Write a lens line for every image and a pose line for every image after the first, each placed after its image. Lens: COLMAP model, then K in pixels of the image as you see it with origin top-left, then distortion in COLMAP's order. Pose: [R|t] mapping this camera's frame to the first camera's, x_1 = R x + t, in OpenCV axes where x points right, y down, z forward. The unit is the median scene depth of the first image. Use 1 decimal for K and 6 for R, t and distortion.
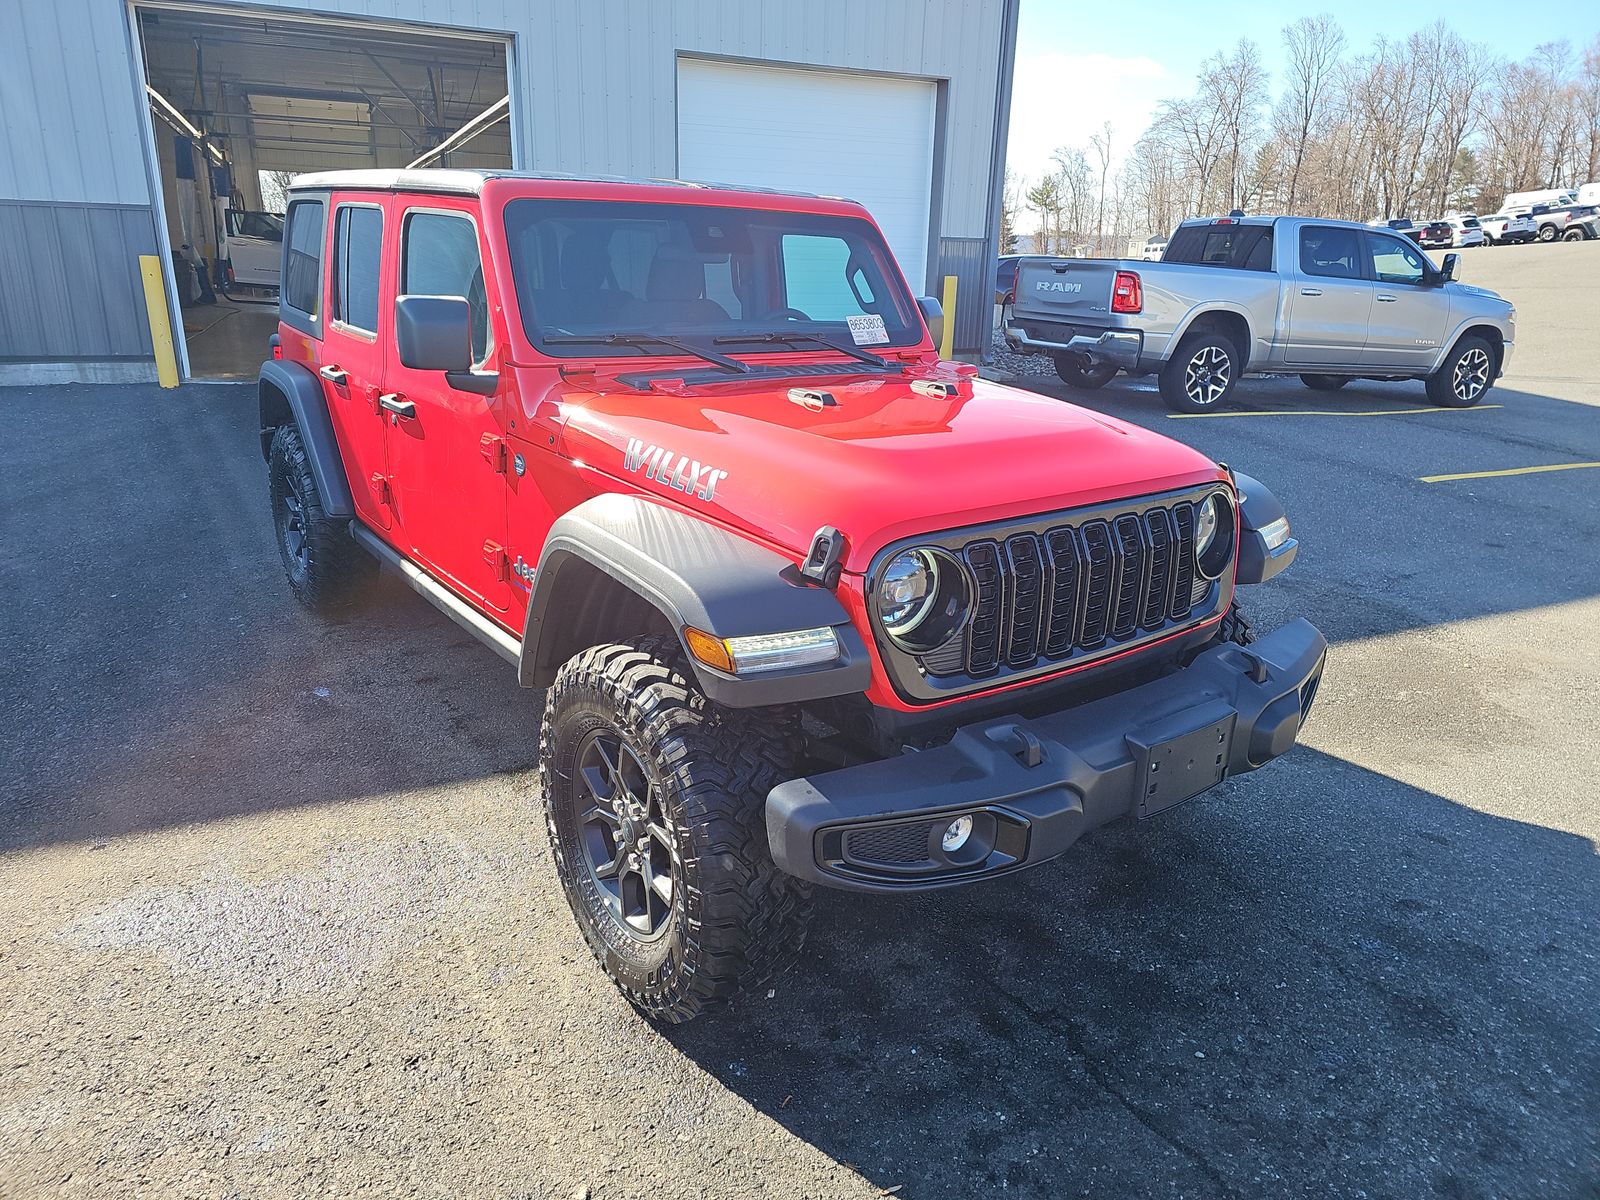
lens RADIAL K [[1089.7, 0, 800.0], [0, 1089.7, 600.0], [0, 0, 1]] dist [0.046729, -0.043295]
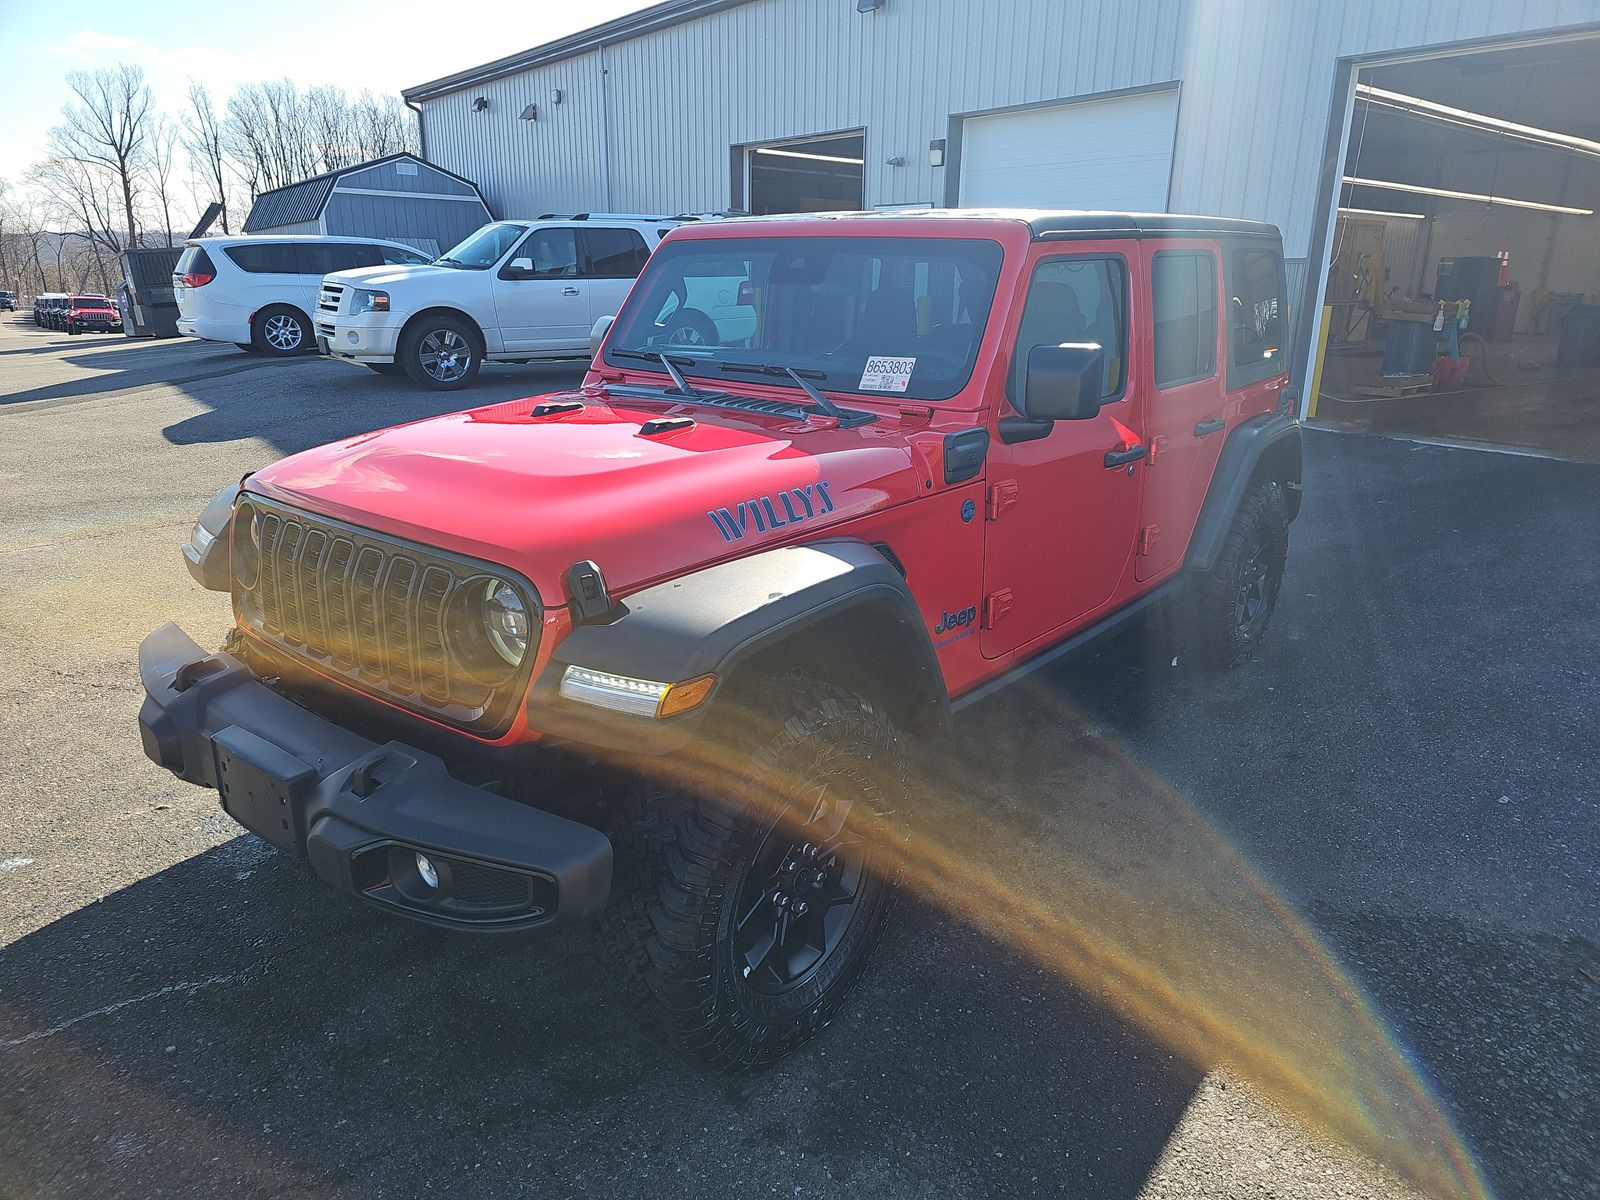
lens RADIAL K [[1089.7, 0, 800.0], [0, 1089.7, 600.0], [0, 0, 1]] dist [0.046729, -0.043295]
pose [[0.203875, 0.259244, -0.944048, 0.858981], [-0.310493, 0.931641, 0.188783, -0.221579], [0.928455, 0.254633, 0.270432, 0.753964]]
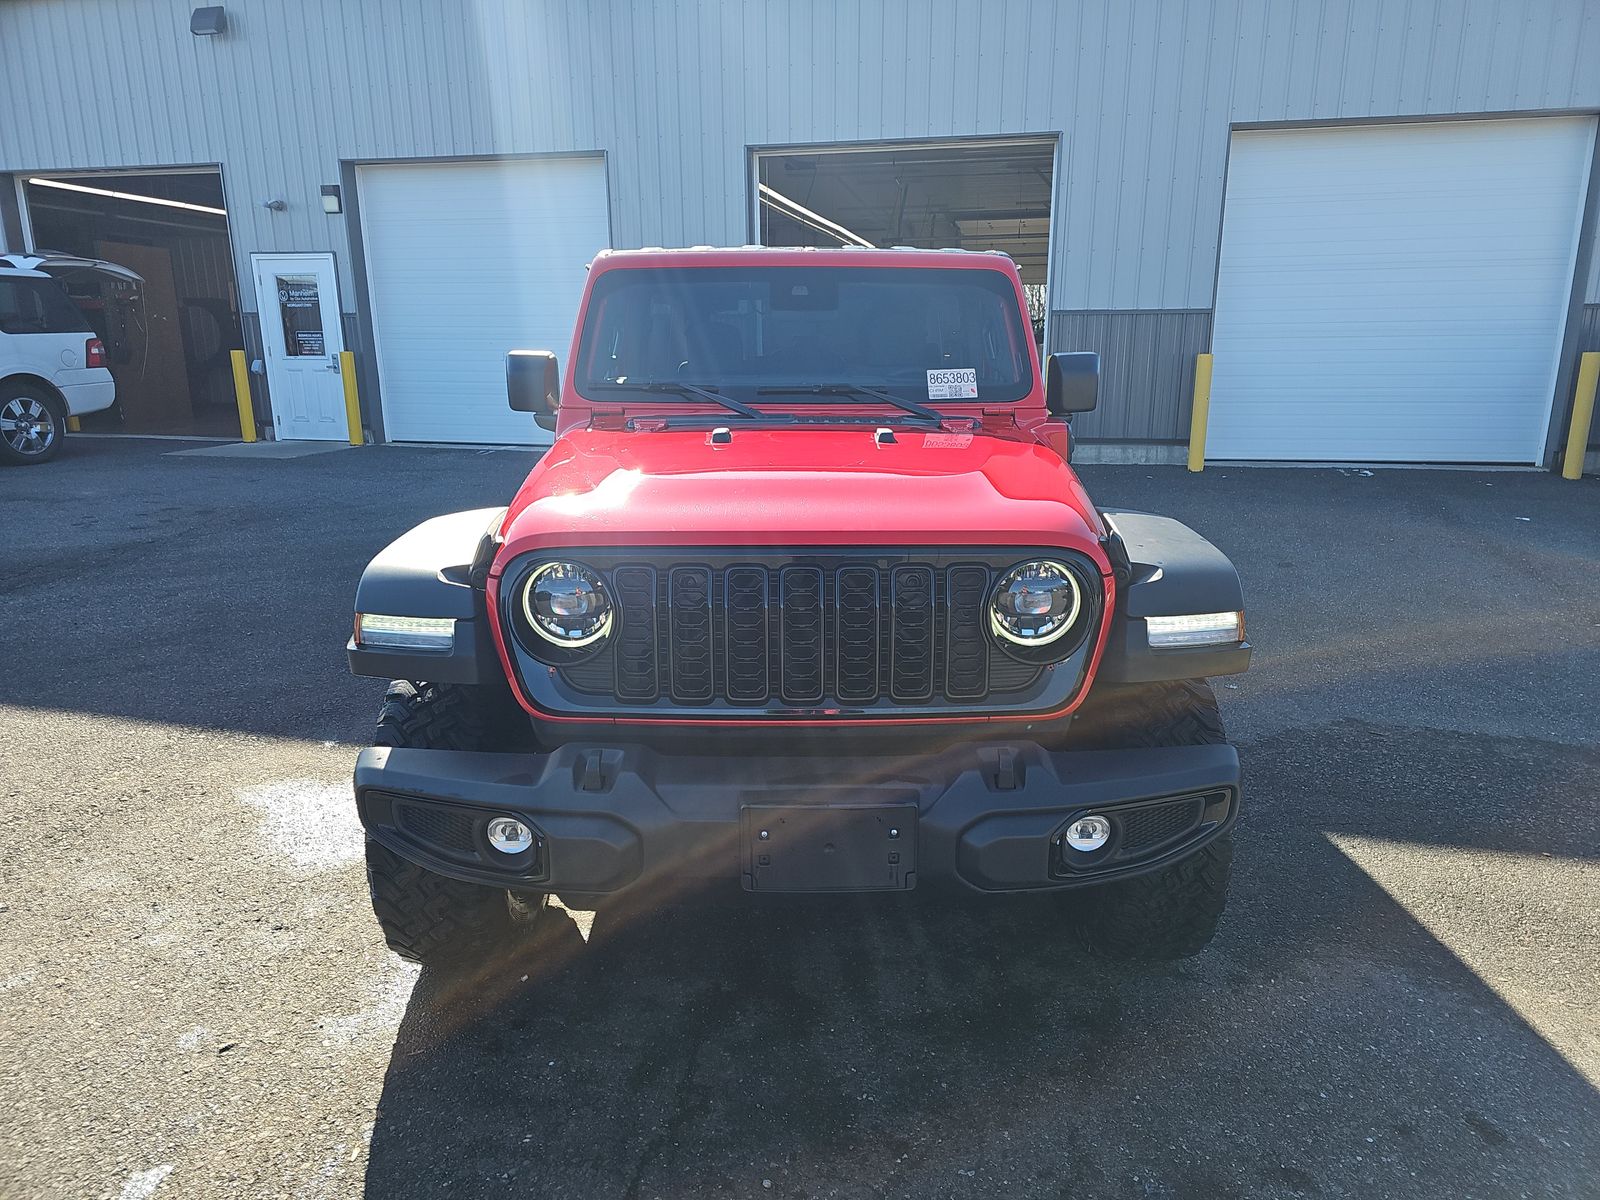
lens RADIAL K [[1085.2, 0, 796.9], [0, 1085.2, 628.9], [0, 0, 1]] dist [0.041143, -0.030480]
pose [[0.799829, 0.124196, -0.587238, 0.530862], [-0.160676, 0.986955, -0.010110, -0.005948], [0.578322, 0.102442, 0.809351, 0.177547]]
